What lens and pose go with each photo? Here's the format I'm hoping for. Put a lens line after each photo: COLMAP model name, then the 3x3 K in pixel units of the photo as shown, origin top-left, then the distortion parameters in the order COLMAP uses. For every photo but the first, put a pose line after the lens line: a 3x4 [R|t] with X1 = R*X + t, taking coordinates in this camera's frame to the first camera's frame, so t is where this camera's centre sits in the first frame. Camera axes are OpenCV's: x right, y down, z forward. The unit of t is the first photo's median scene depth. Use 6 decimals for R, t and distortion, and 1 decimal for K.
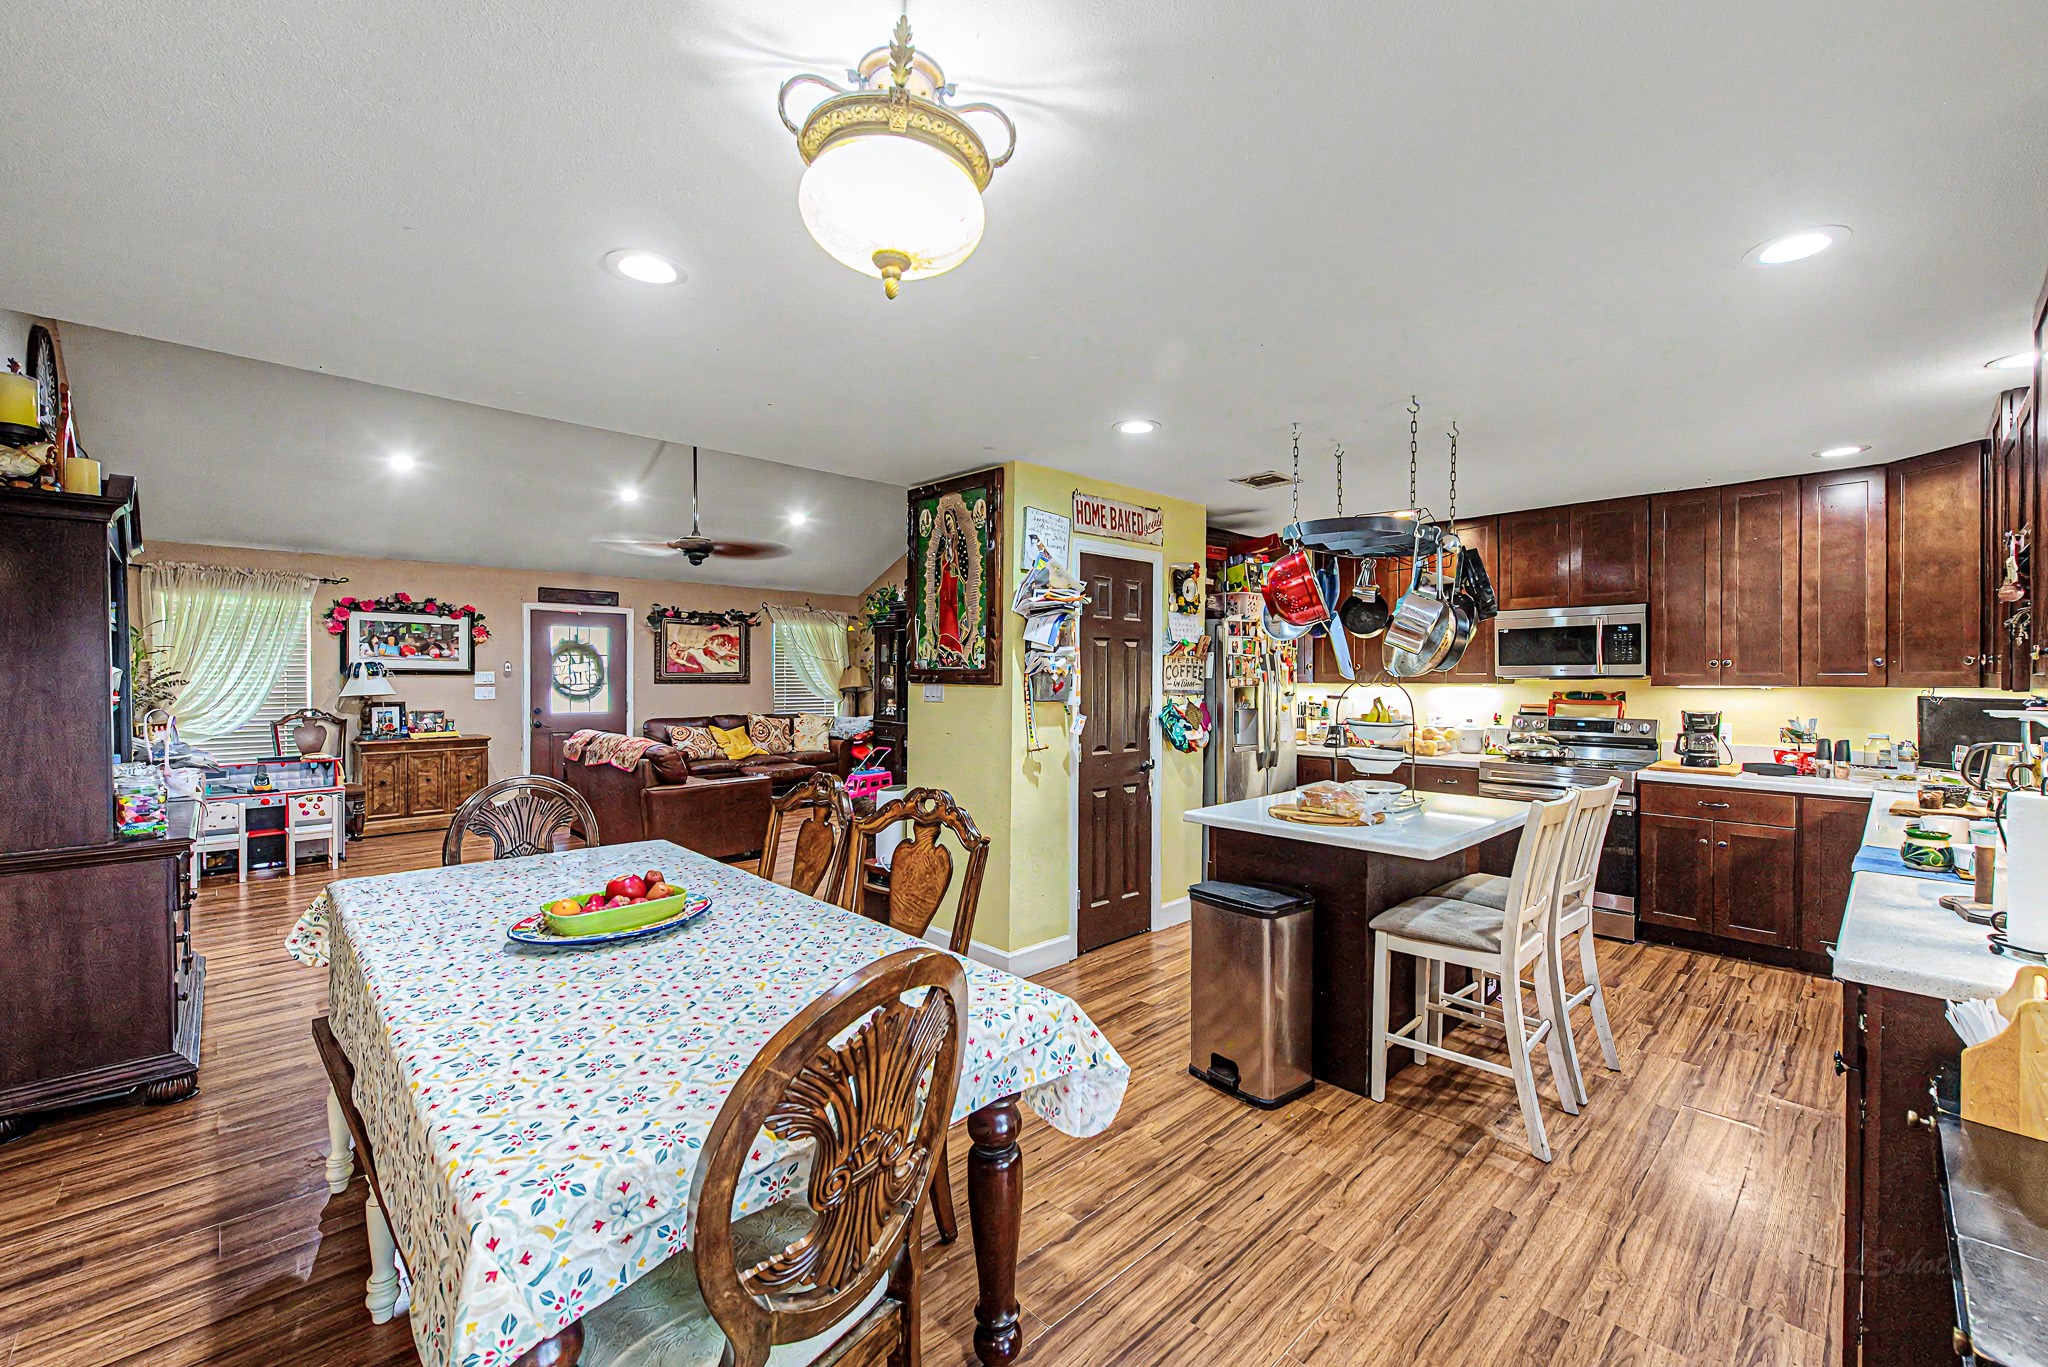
lens RADIAL K [[812.3, 0, 1038.5], [0, 812.3, 676.2], [0, 0, 1]] dist [0.010056, -0.000583]
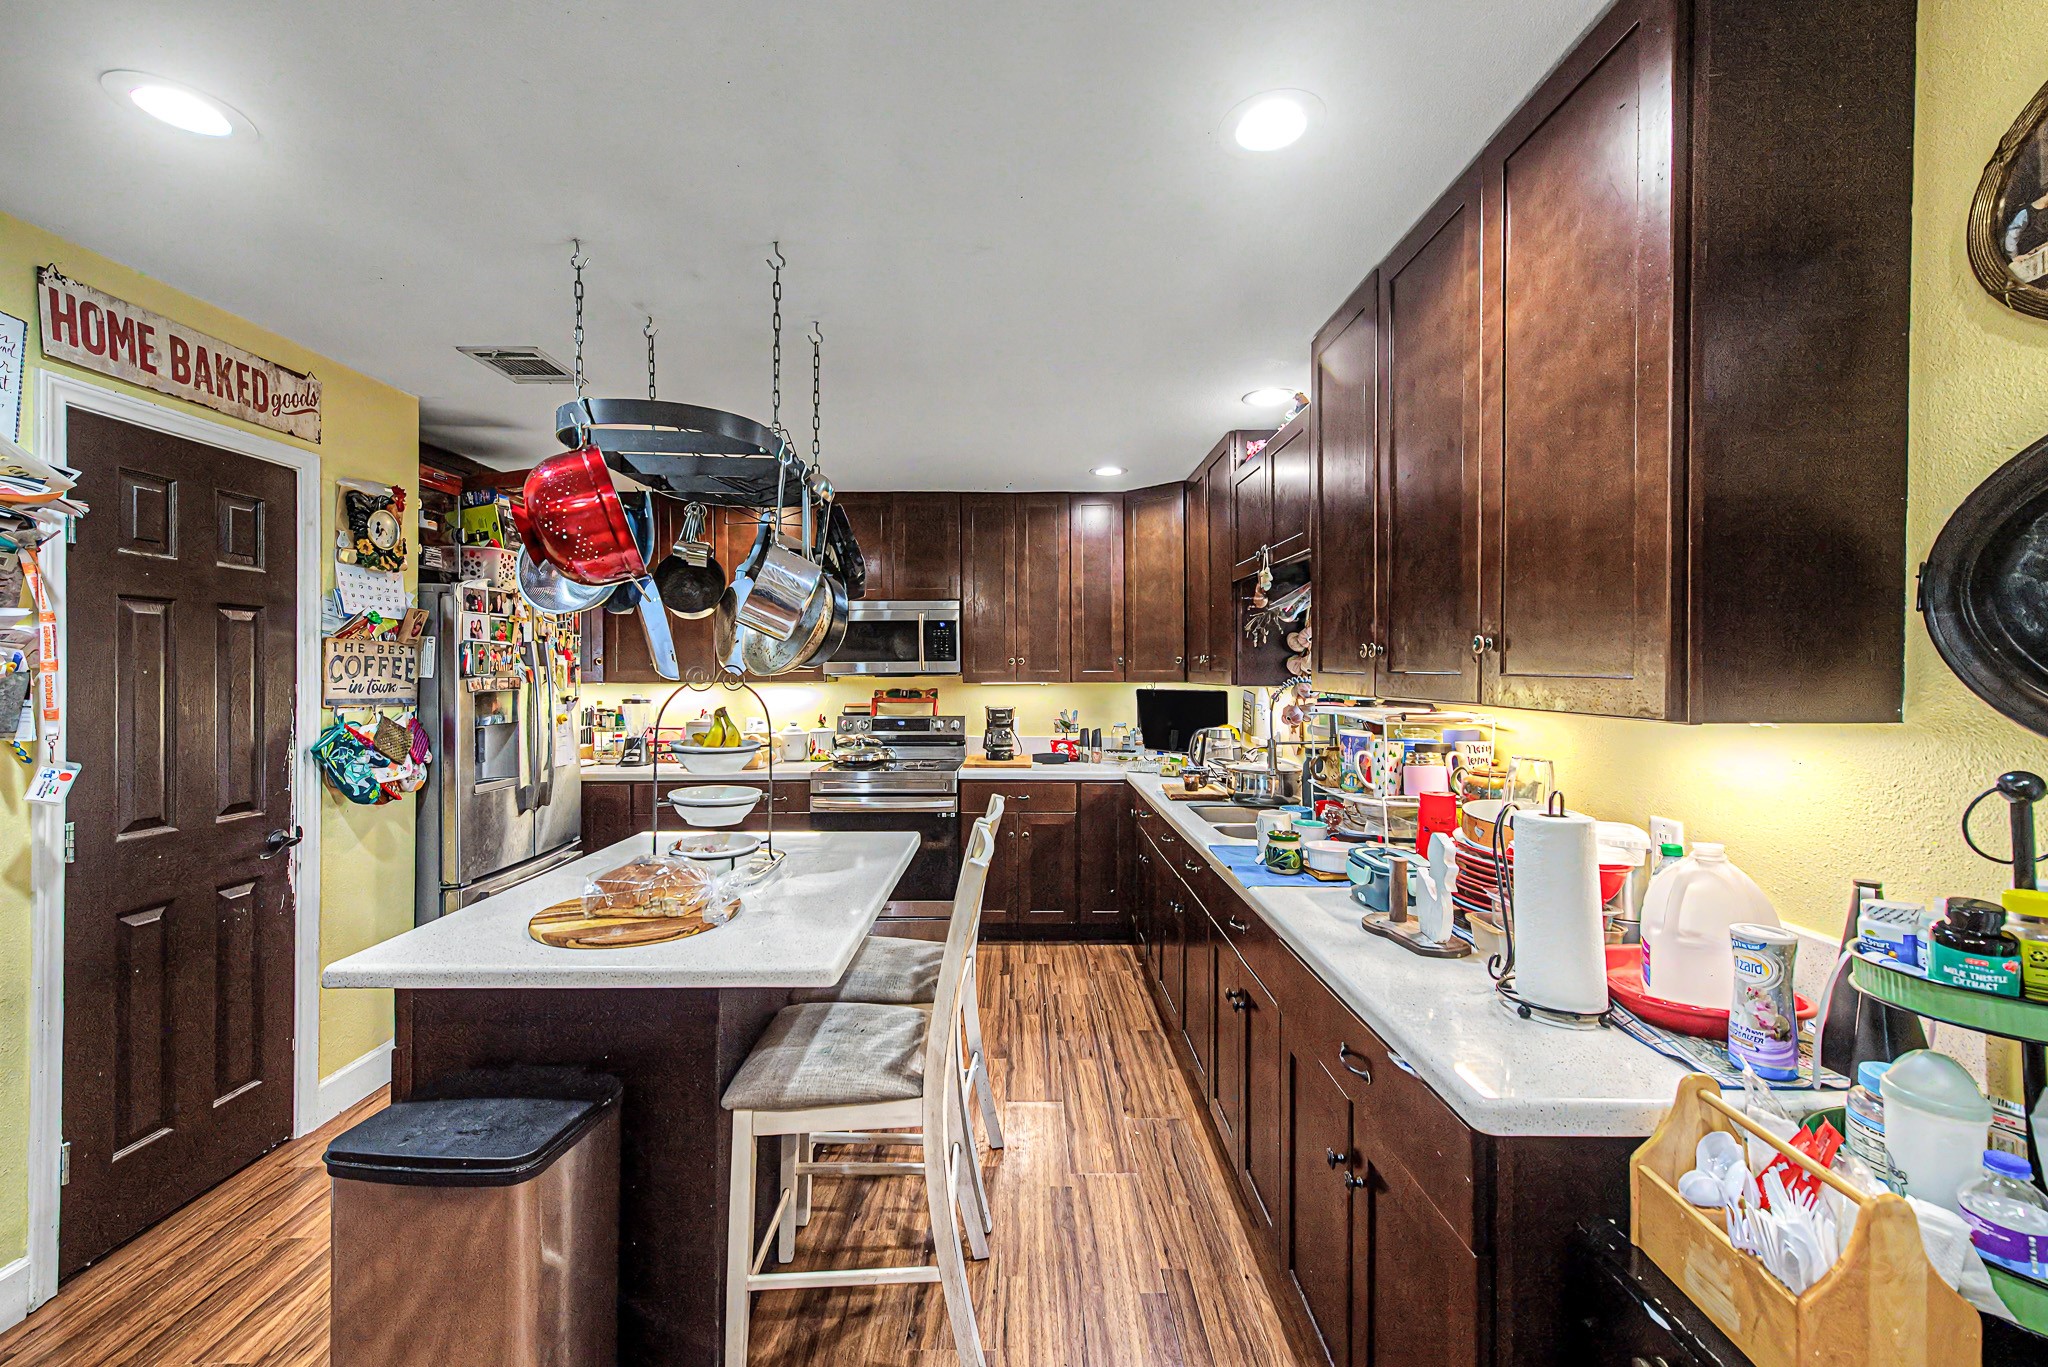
lens RADIAL K [[812.3, 0, 1022.8], [0, 812.3, 675.9], [0, 0, 1]] dist [0.010056, -0.000583]
pose [[0.690091, -0.004660, 0.723707, 0.081480], [0.001852, 0.999987, 0.004673, -0.001339], [-0.723720, -0.001885, 0.690091, 0.269439]]
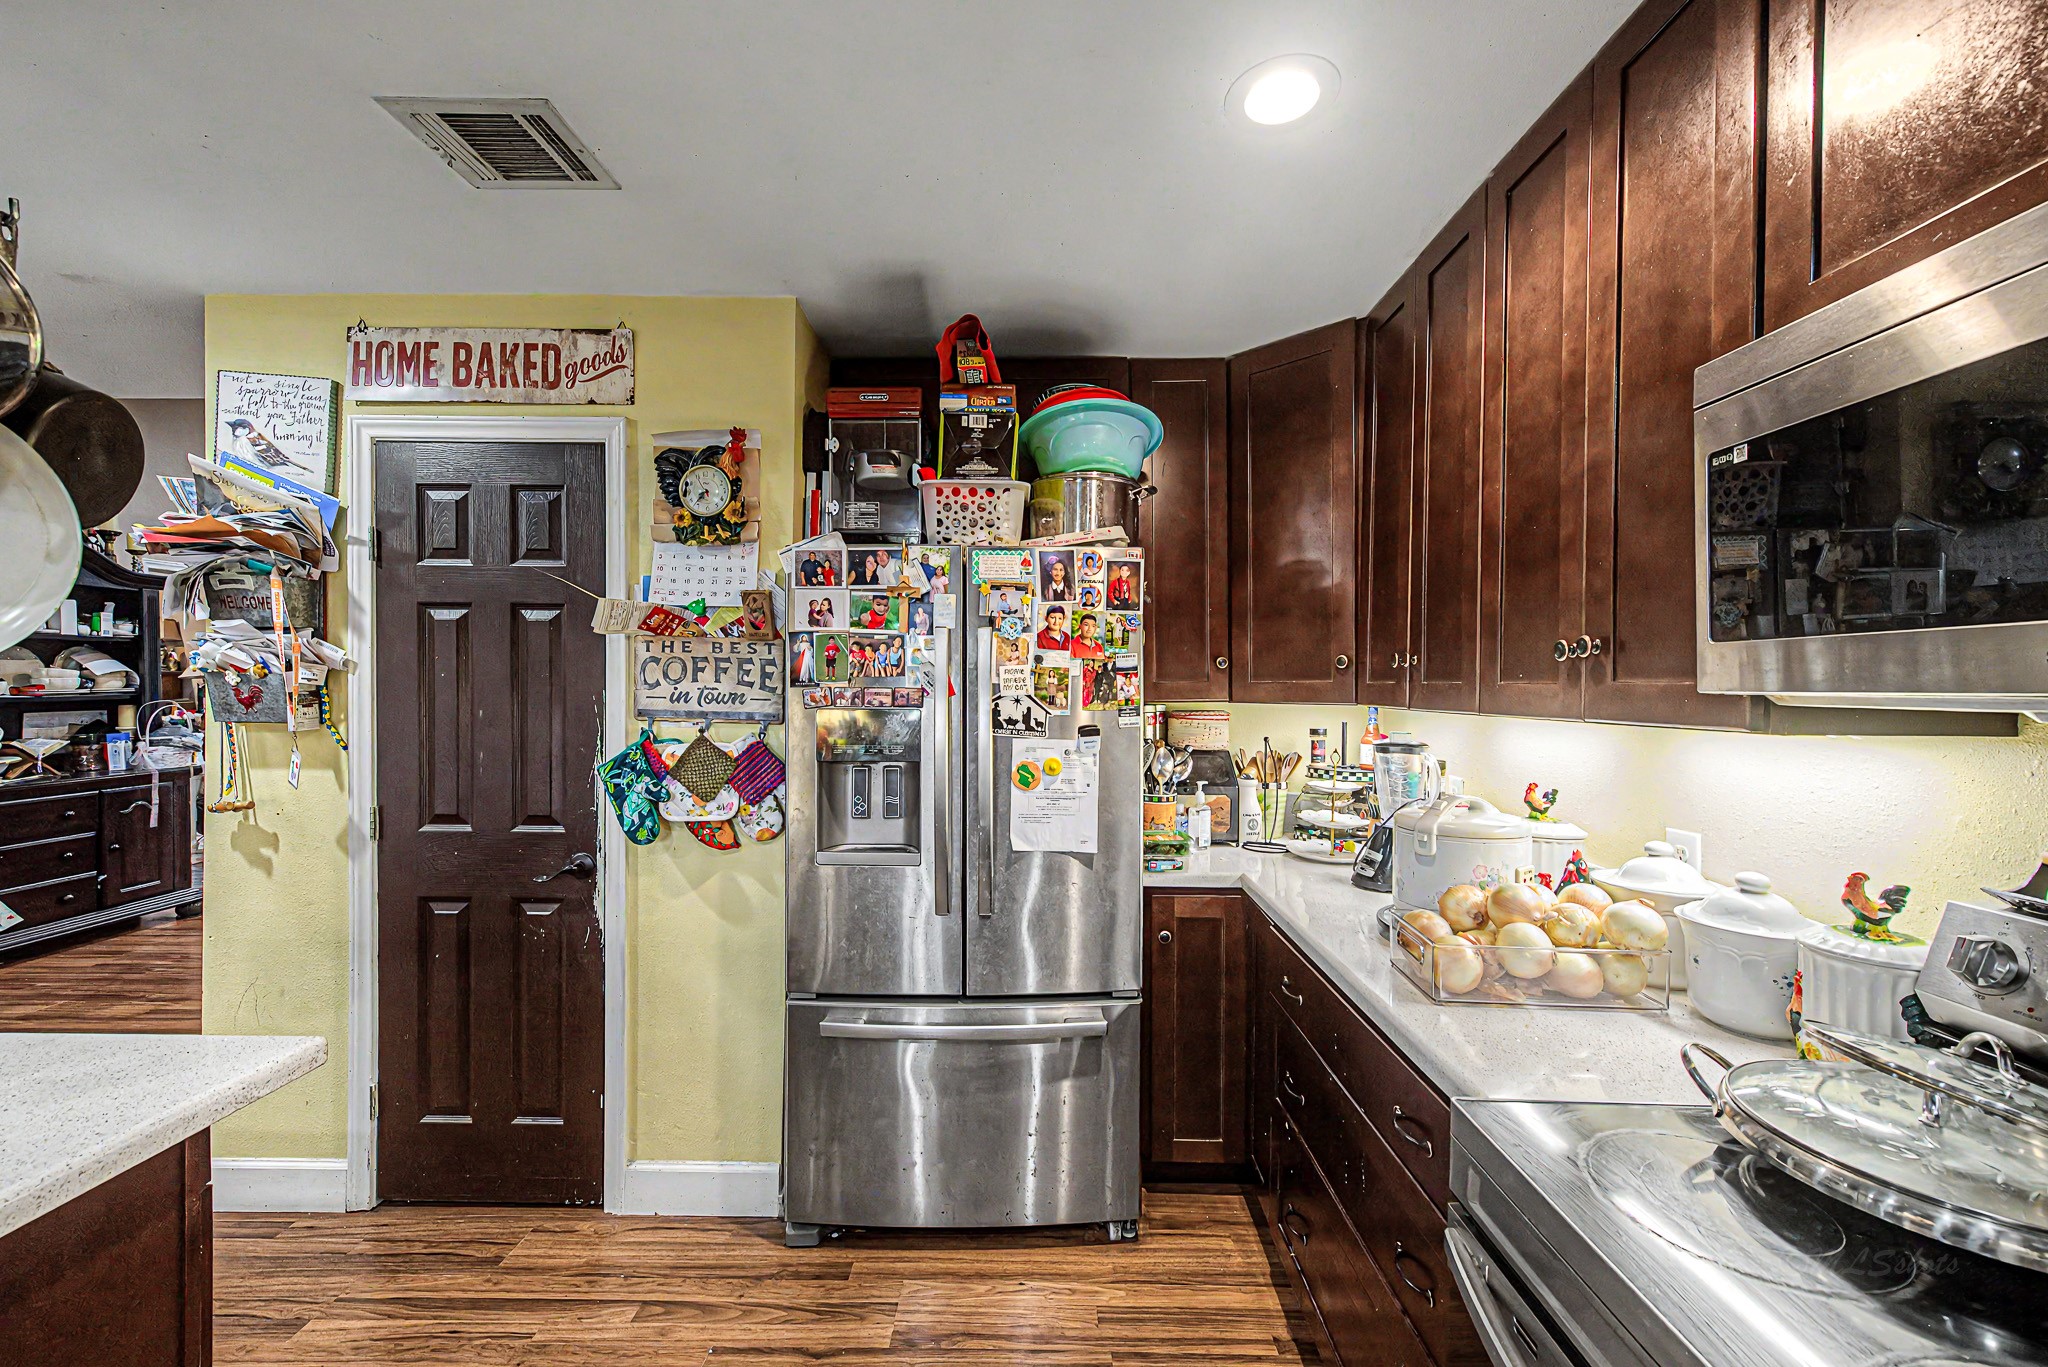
lens RADIAL K [[812.3, 0, 1033.1], [0, 812.3, 691.5], [0, 0, 1]] dist [0.010056, -0.000583]
pose [[0.712955, 0.014340, -0.701063, 0.682752], [-0.009066, 0.999896, 0.011233, -0.001057], [0.701151, -0.001653, 0.713010, 0.865696]]
